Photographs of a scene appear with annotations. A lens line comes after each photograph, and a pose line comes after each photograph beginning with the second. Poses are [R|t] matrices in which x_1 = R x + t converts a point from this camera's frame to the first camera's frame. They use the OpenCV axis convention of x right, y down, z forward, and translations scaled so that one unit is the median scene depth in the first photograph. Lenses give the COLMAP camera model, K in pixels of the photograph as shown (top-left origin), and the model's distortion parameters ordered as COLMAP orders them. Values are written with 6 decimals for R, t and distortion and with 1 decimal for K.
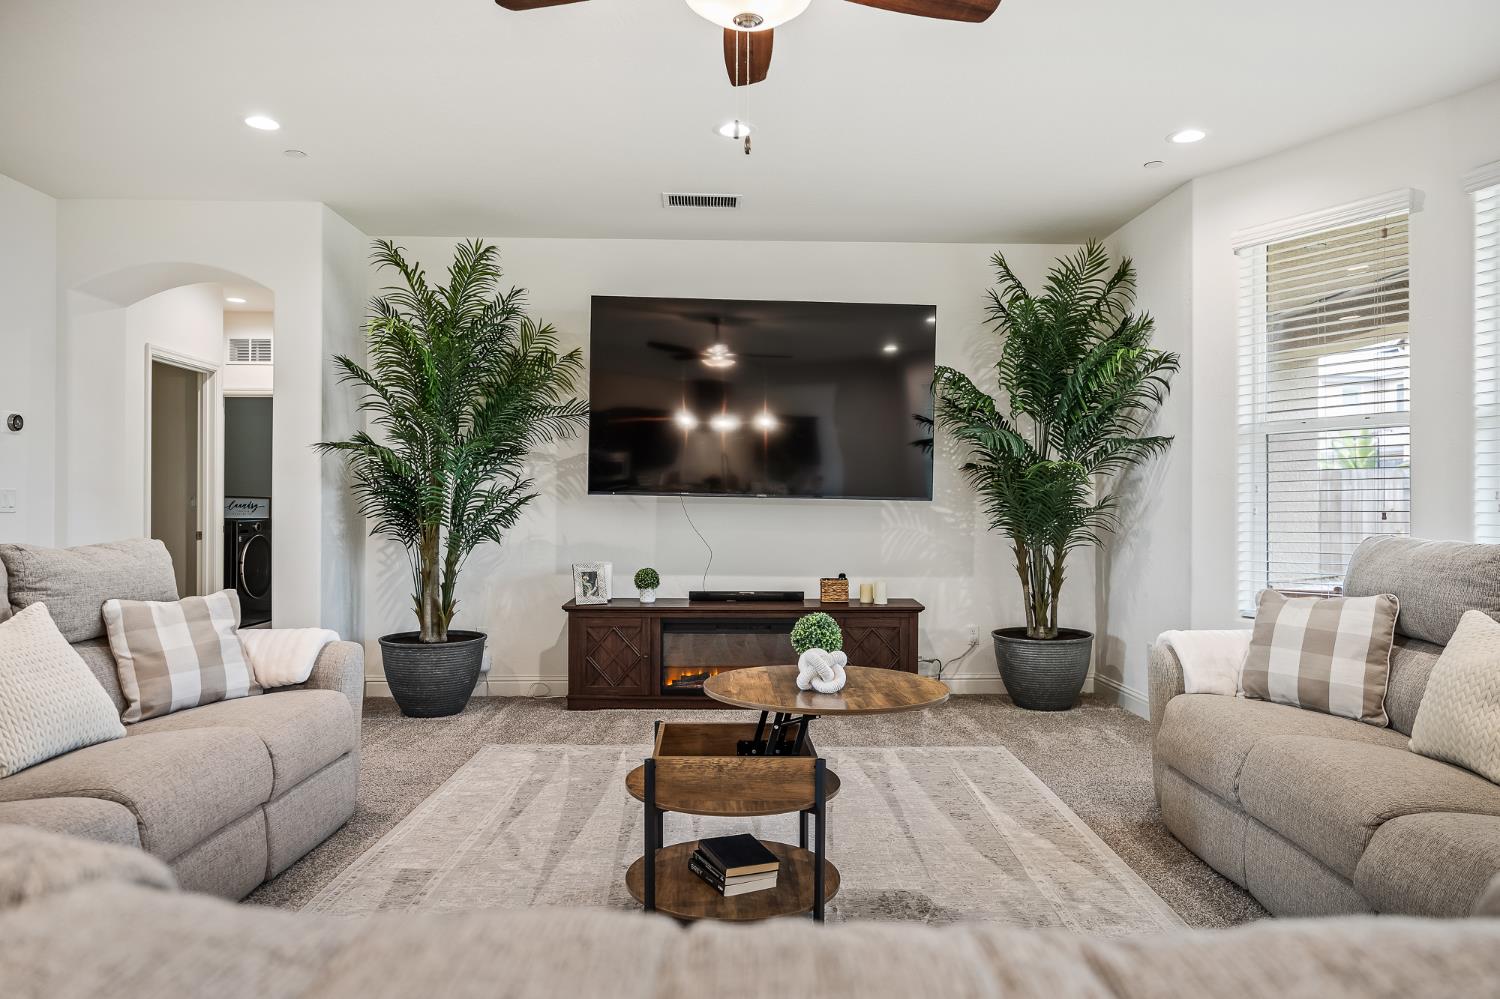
lens RADIAL K [[990.0, 0, 749.5], [0, 990.0, 492.9], [0, 0, 1]] dist [-0.021316, -0.001722]
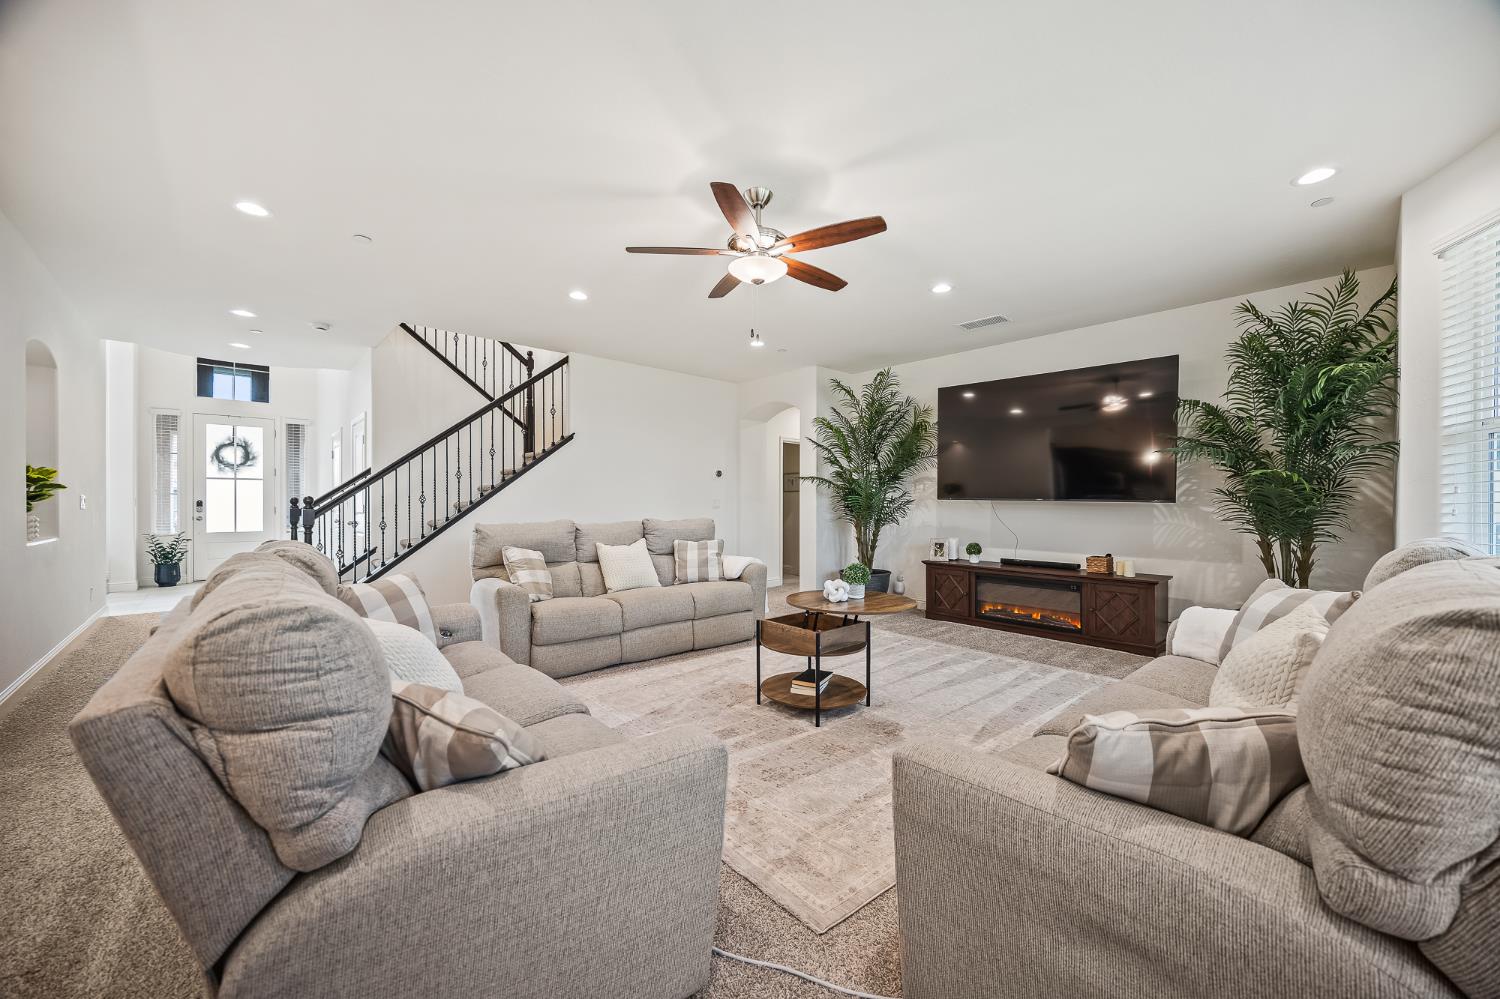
lens RADIAL K [[568.9, 0, 750.9], [0, 568.9, 502.6], [0, 0, 1]] dist [-0.004958, -0.000191]
pose [[0.650221, -0.002486, -0.759741, 0.398634], [0.006459, 0.999977, 0.002256, 0.002479], [0.759718, -0.006374, 0.650222, 0.074064]]
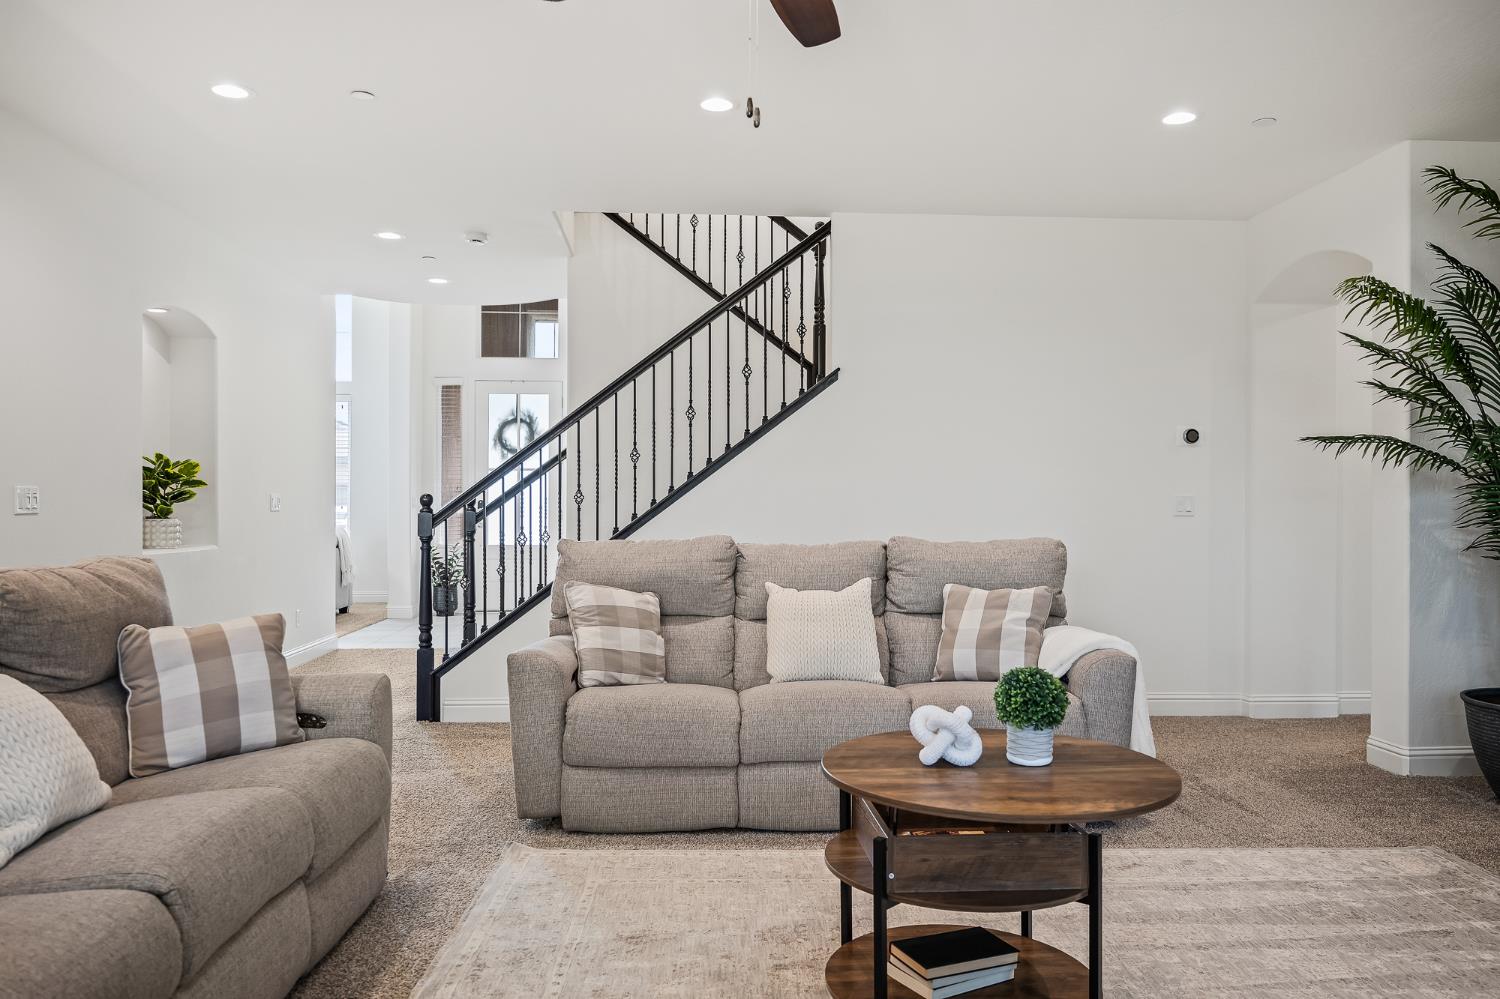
lens RADIAL K [[1100.5, 0, 717.6], [0, 1100.5, 491.4], [0, 0, 1]] dist [-0.002751, 0.008555]
pose [[0.025170, -0.013211, -0.999596, 0.436548], [0.006516, 0.999894, -0.013051, 0.004289], [0.999662, -0.006185, 0.025253, 0.387725]]
